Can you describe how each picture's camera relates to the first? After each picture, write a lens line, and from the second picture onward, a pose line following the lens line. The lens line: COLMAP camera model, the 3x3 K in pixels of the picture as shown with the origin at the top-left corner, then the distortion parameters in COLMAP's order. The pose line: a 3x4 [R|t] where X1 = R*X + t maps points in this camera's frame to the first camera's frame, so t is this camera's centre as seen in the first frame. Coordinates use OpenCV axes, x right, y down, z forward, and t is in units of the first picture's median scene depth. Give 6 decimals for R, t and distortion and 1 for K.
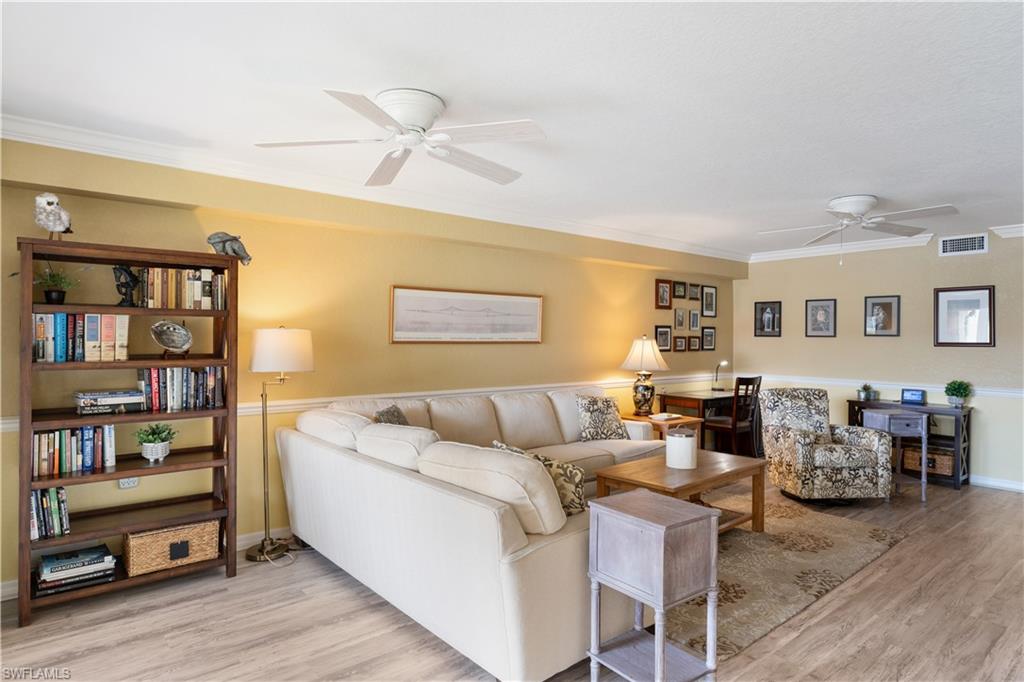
lens RADIAL K [[584.3, 0, 517.4], [0, 584.3, 333.2], [0, 0, 1]] dist [0.003163, 0.001391]
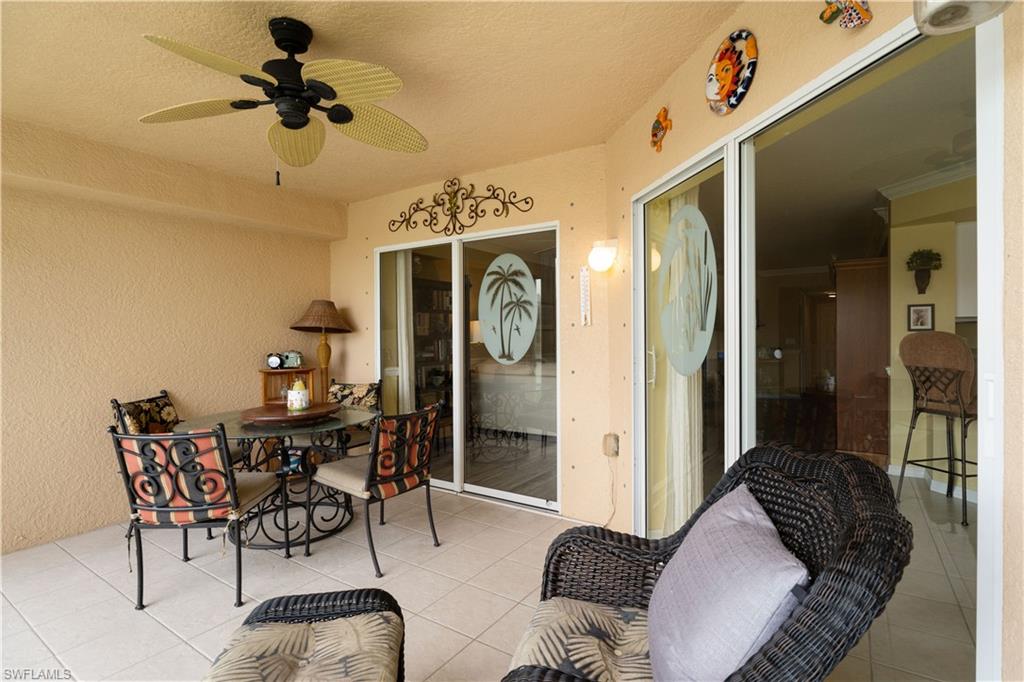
lens RADIAL K [[496.7, 0, 512.0], [0, 496.7, 341.0], [0, 0, 1]] dist [0.000812, 0.000065]
pose [[0.963170, -0.015906, 0.268424, -0.512659], [0.013026, 0.999837, 0.012506, 0.028827], [-0.268579, -0.008549, 0.963220, -0.460562]]
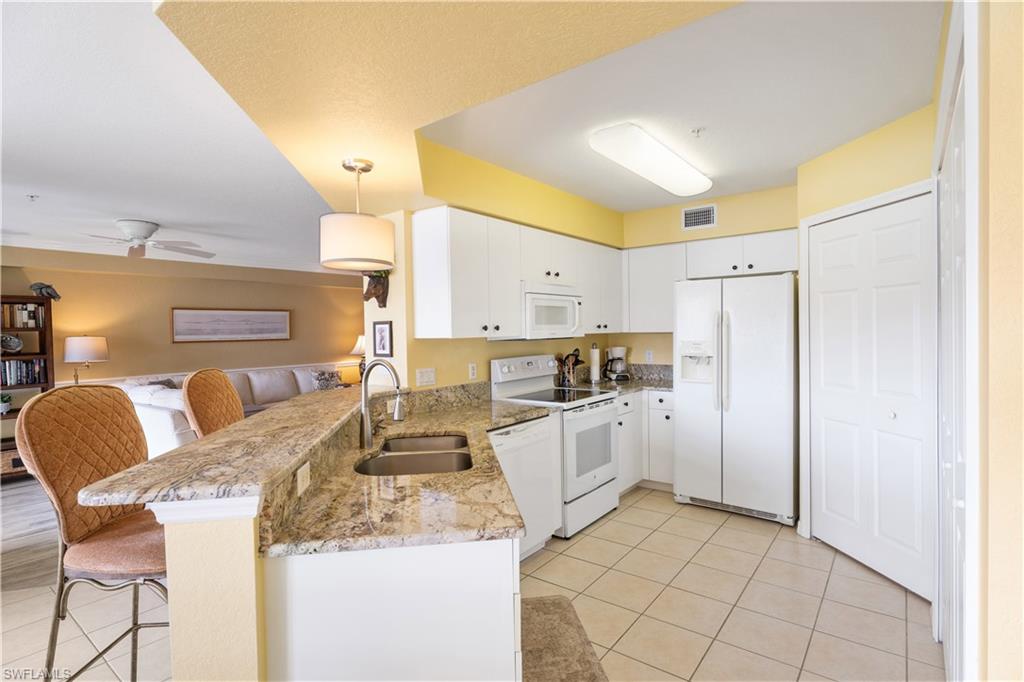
lens RADIAL K [[506.8, 0, 514.0], [0, 506.8, 338.2], [0, 0, 1]] dist [0.002000, 0.000291]
pose [[0.977571, -0.032024, 0.208159, 0.359322], [0.028123, 0.999369, 0.021676, 0.000279], [-0.208722, -0.015336, 0.977855, -0.503263]]
